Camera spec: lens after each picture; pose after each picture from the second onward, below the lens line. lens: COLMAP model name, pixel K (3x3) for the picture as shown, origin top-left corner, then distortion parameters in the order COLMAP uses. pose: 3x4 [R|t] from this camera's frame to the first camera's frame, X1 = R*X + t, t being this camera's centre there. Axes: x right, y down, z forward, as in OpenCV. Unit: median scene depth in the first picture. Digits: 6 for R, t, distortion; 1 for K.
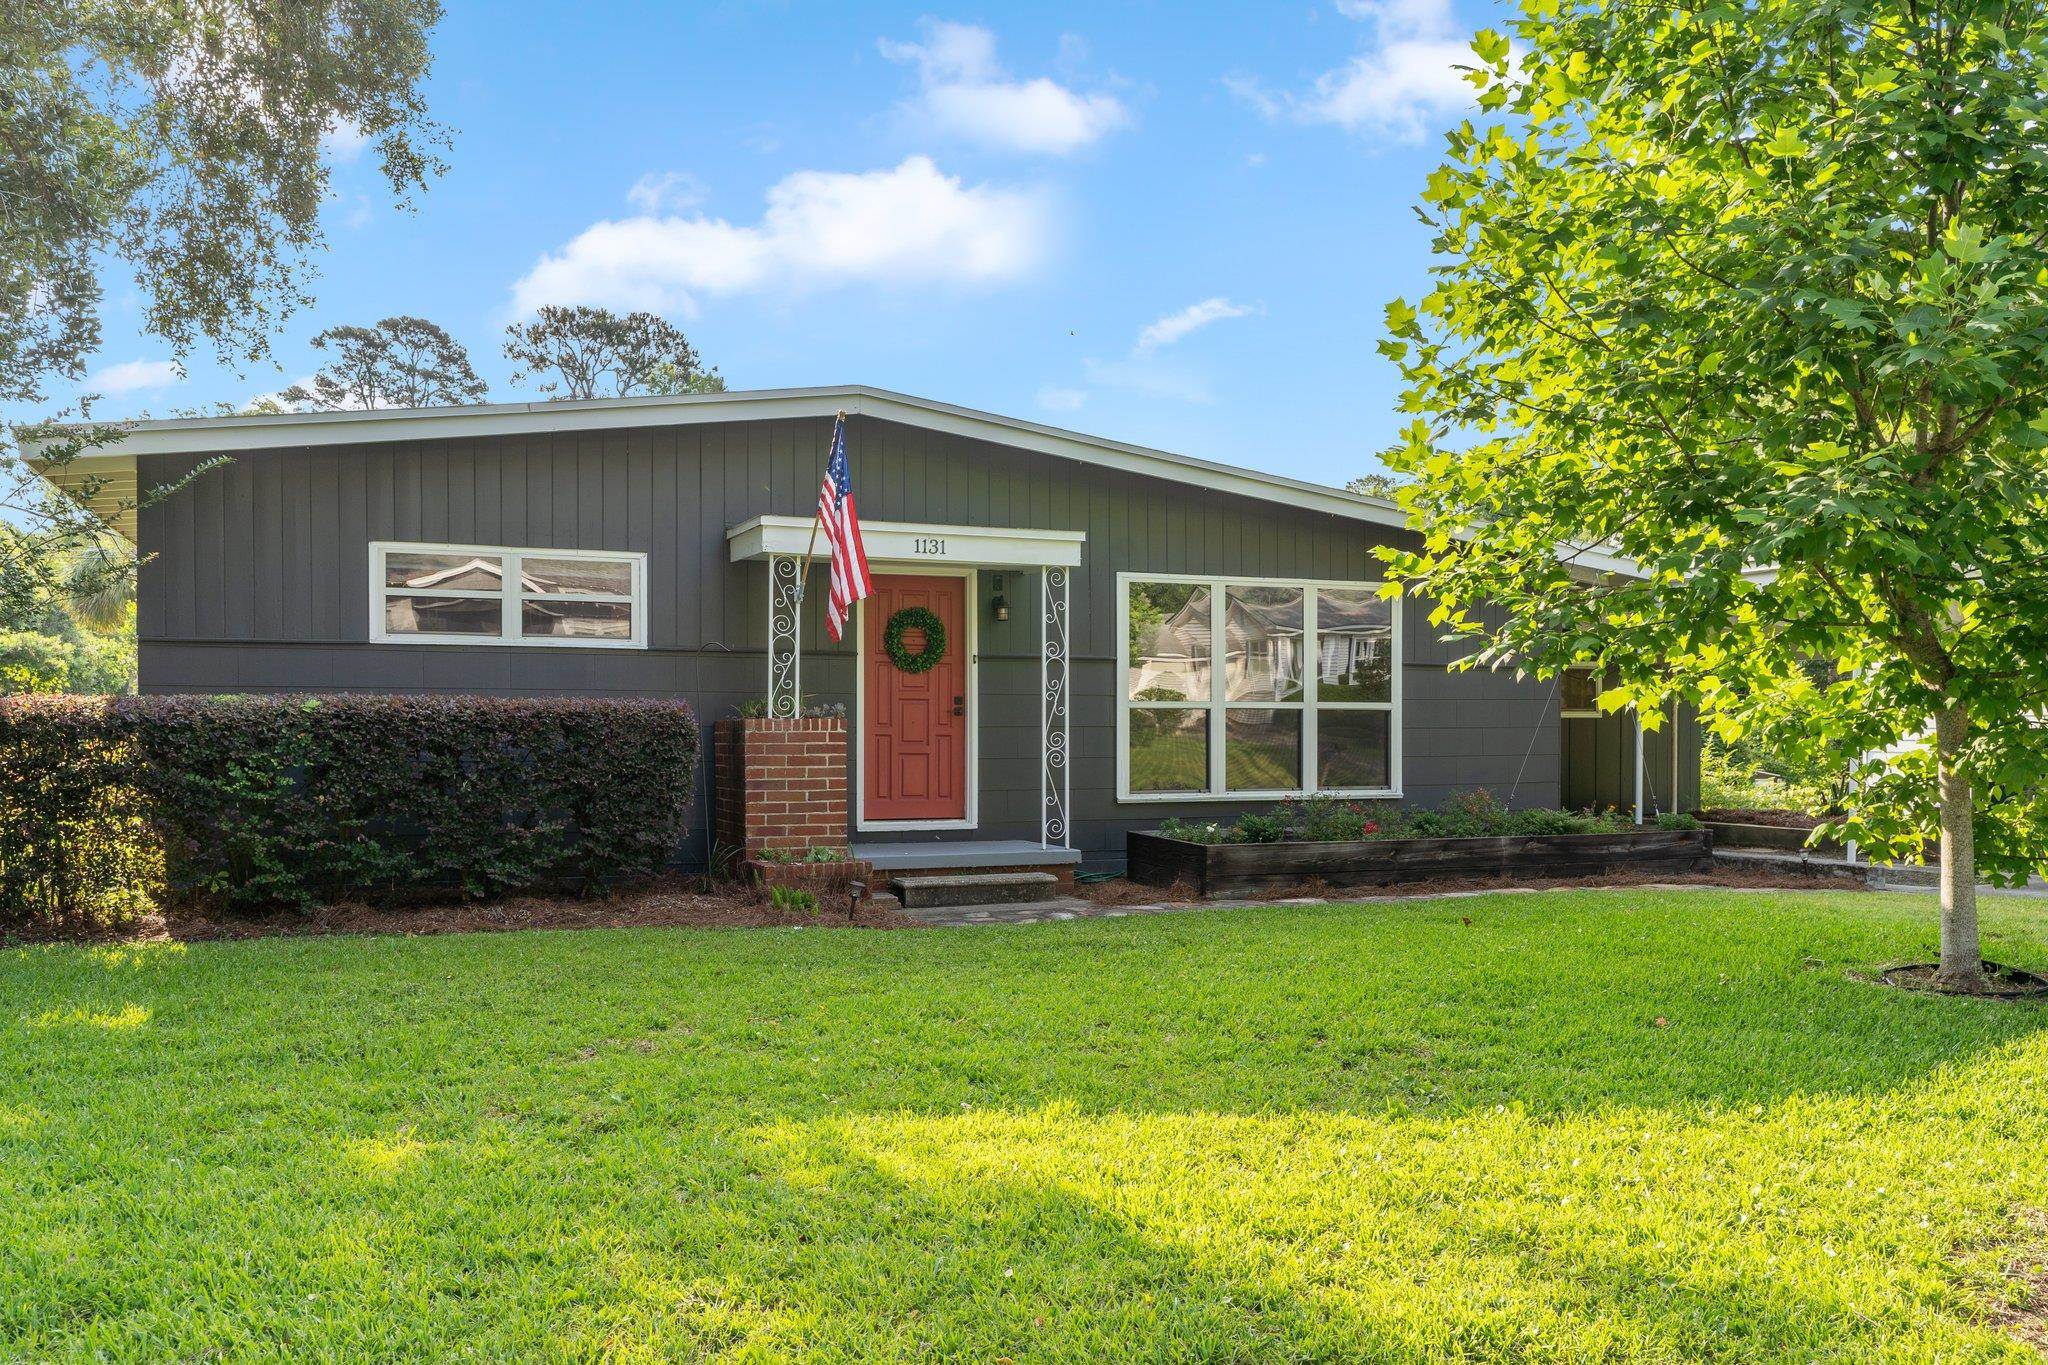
lens RADIAL K [[1627.4, 0, 1024.0], [0, 1627.4, 682.5], [0, 0, 1]] dist [0.001539, 0.002346]
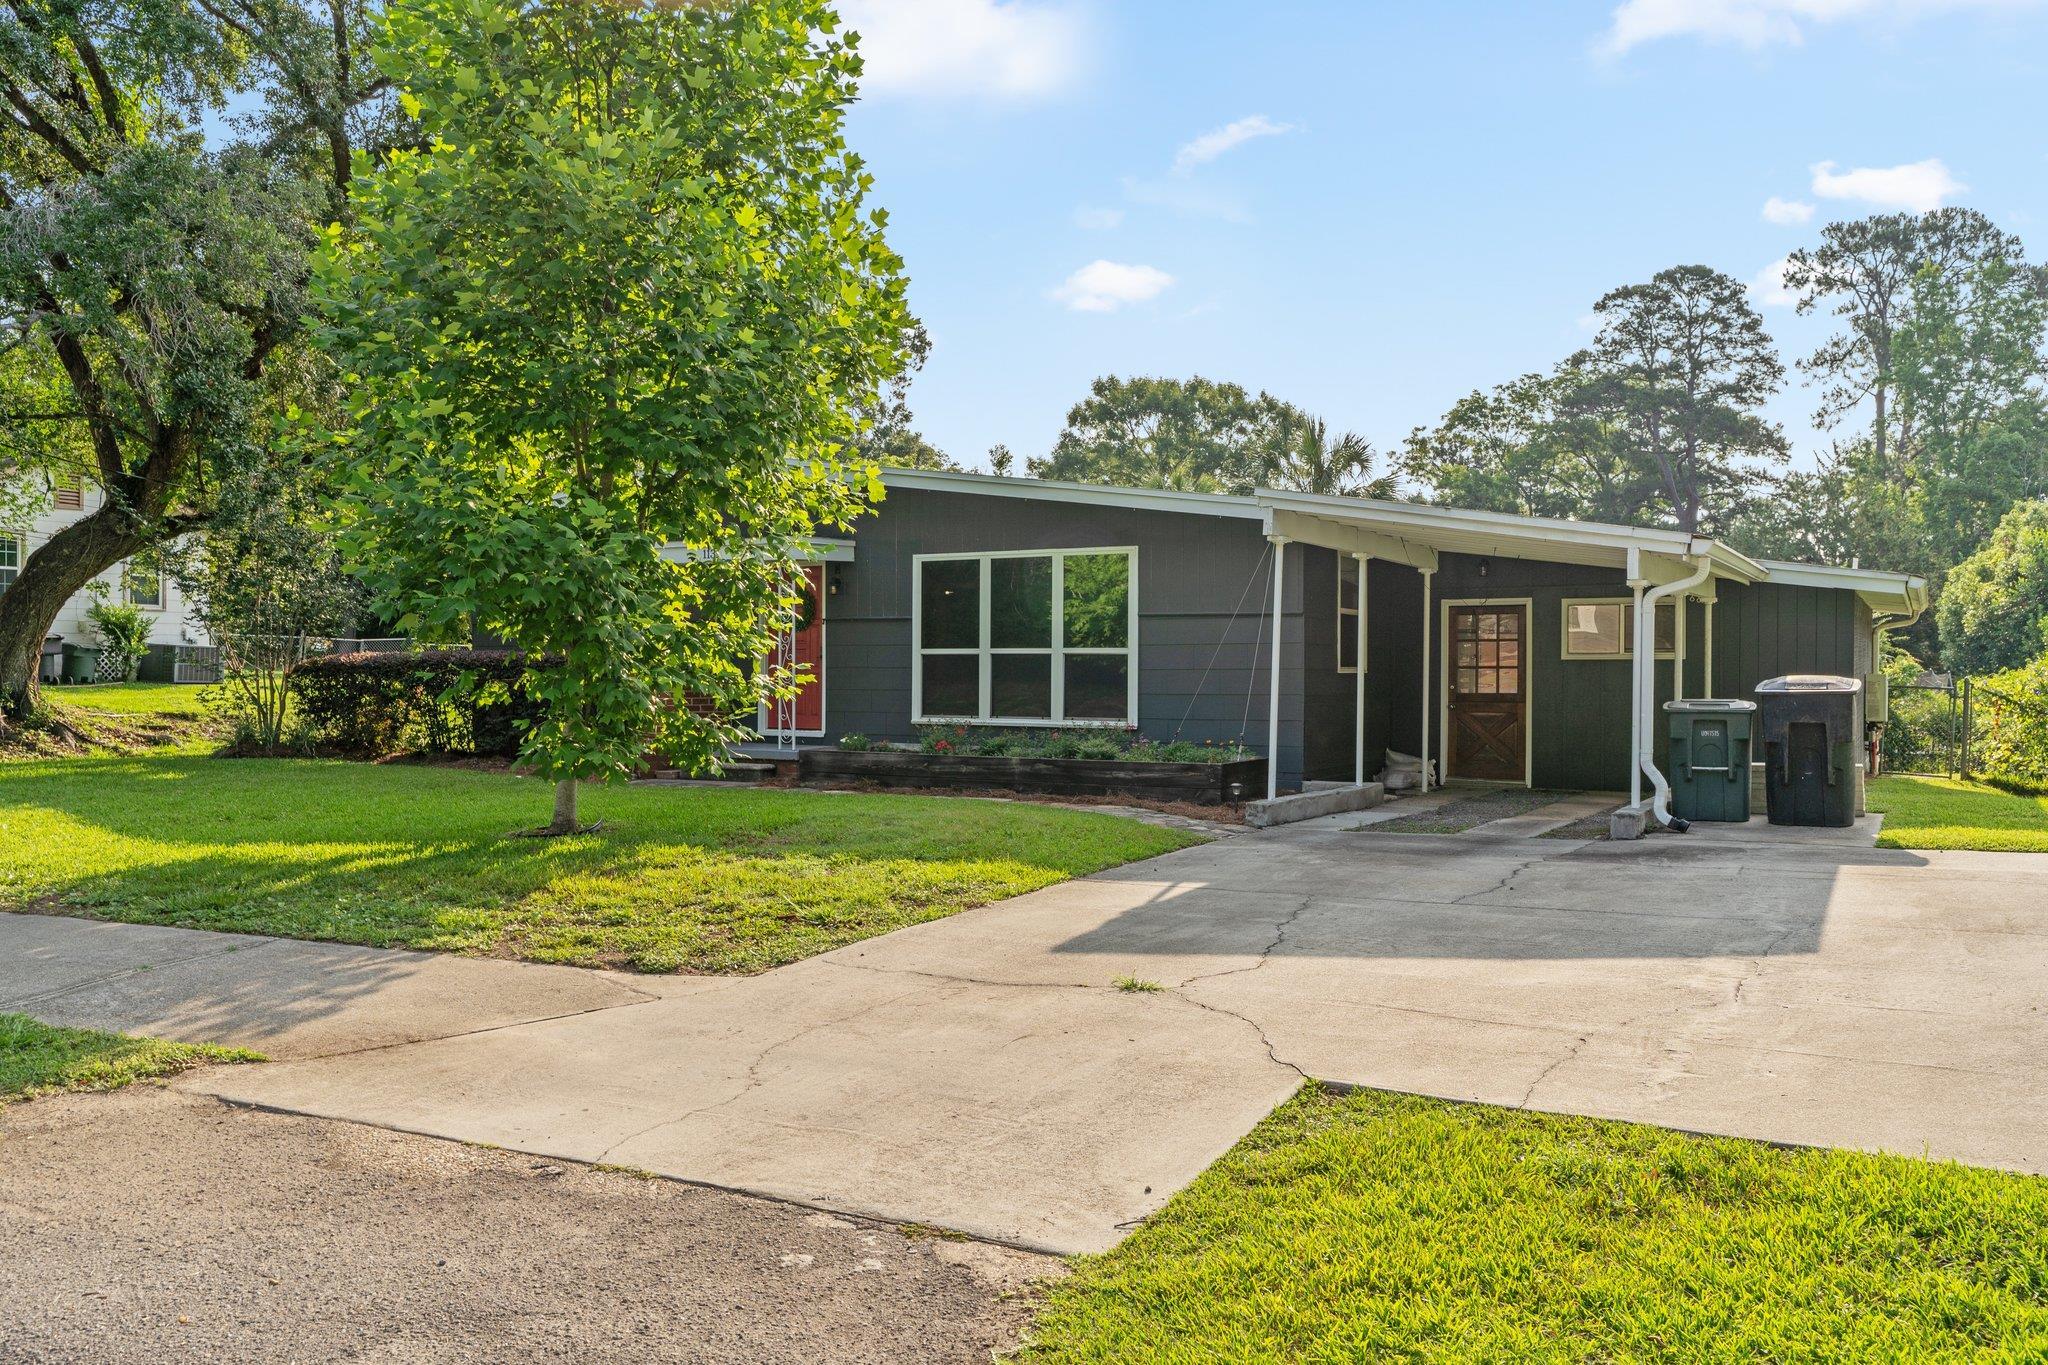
lens RADIAL K [[1624.4, 0, 1024.0], [0, 1624.4, 682.5], [0, 0, 1]] dist [0.000467, -0.004342]
pose [[0.623037, 0.010021, -0.782128, 1.260741], [0.019683, 0.999400, 0.028483, 0.002646], [0.781945, -0.033141, 0.622466, 0.235050]]
